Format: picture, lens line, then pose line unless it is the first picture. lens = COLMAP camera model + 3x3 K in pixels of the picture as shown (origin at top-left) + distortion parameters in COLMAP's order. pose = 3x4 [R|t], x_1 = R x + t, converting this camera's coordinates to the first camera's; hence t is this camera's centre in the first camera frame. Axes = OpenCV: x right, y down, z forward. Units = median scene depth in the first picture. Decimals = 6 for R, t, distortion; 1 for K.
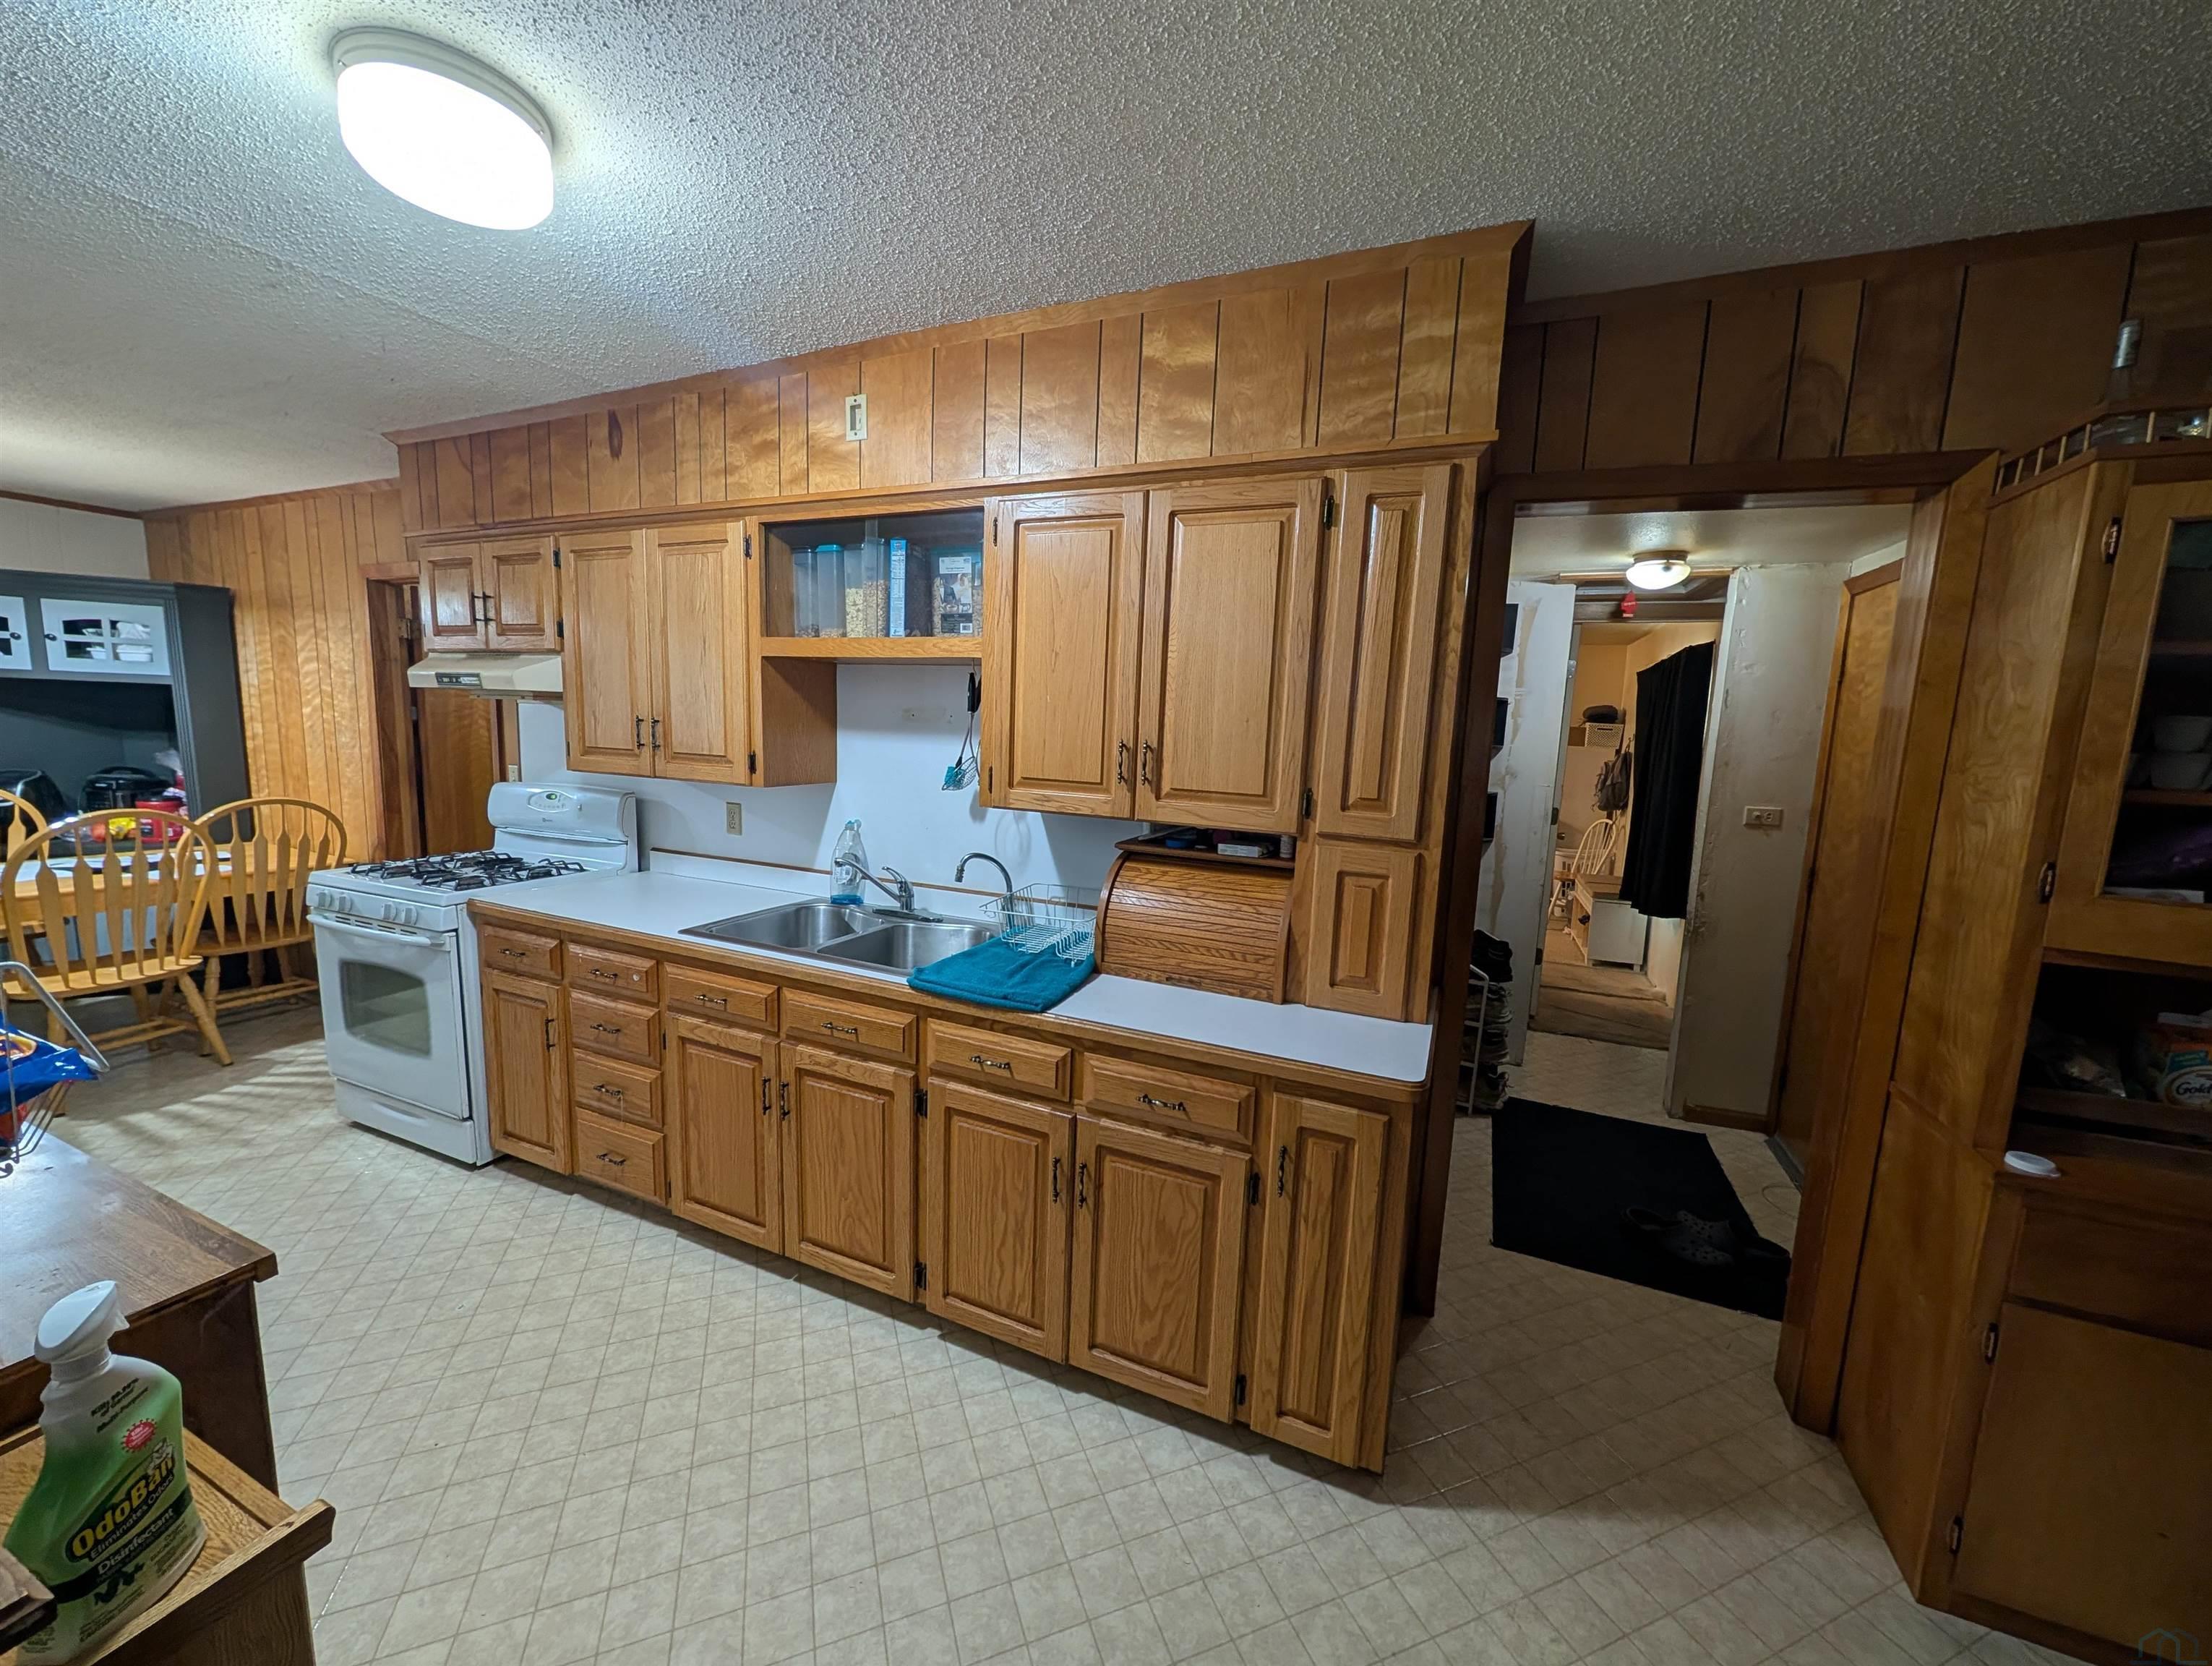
lens RADIAL K [[852.9, 0, 1107.4], [0, 852.9, 841.0], [0, 0, 1]] dist [0.002301, 0.000292]
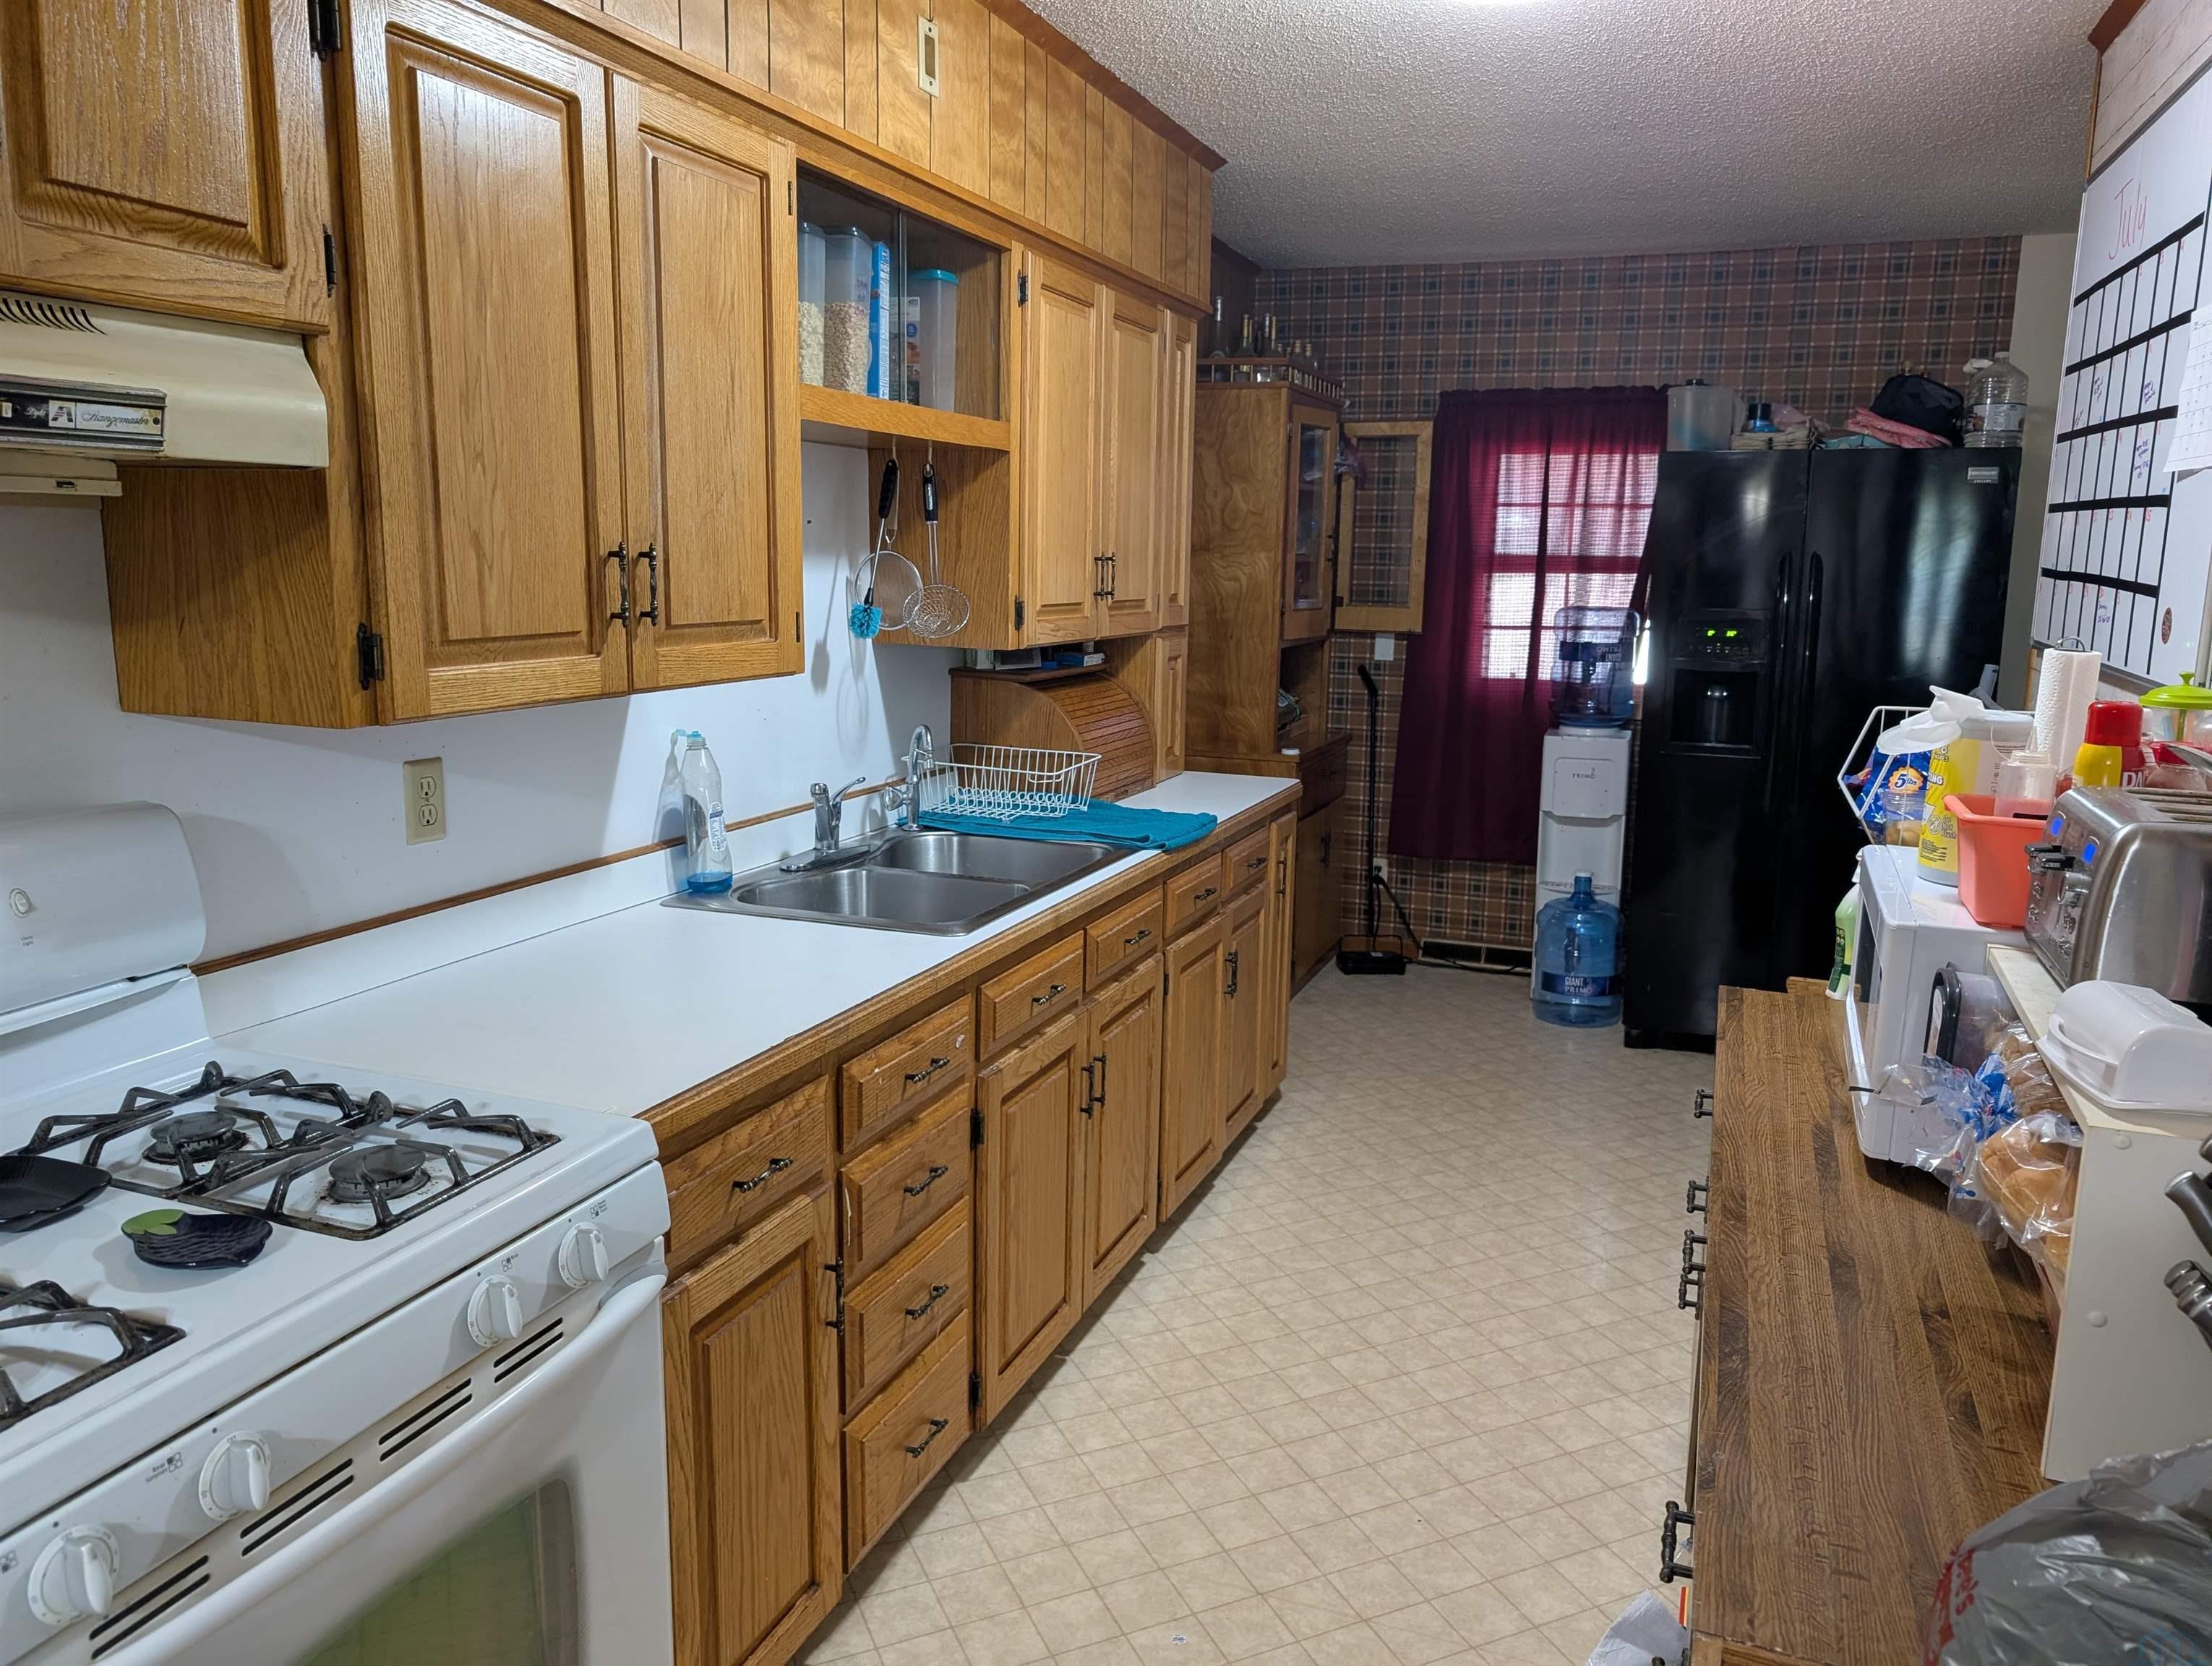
lens RADIAL K [[1682.6, 0, 1108.4], [0, 1682.6, 880.2], [0, 0, 1]] dist [-0.006771, -0.001848]
pose [[-0.078986, -0.230628, 0.969831, -1.544093], [0.117922, 0.963878, 0.238817, -0.175859], [-0.989877, 0.133227, -0.048937, 0.941636]]
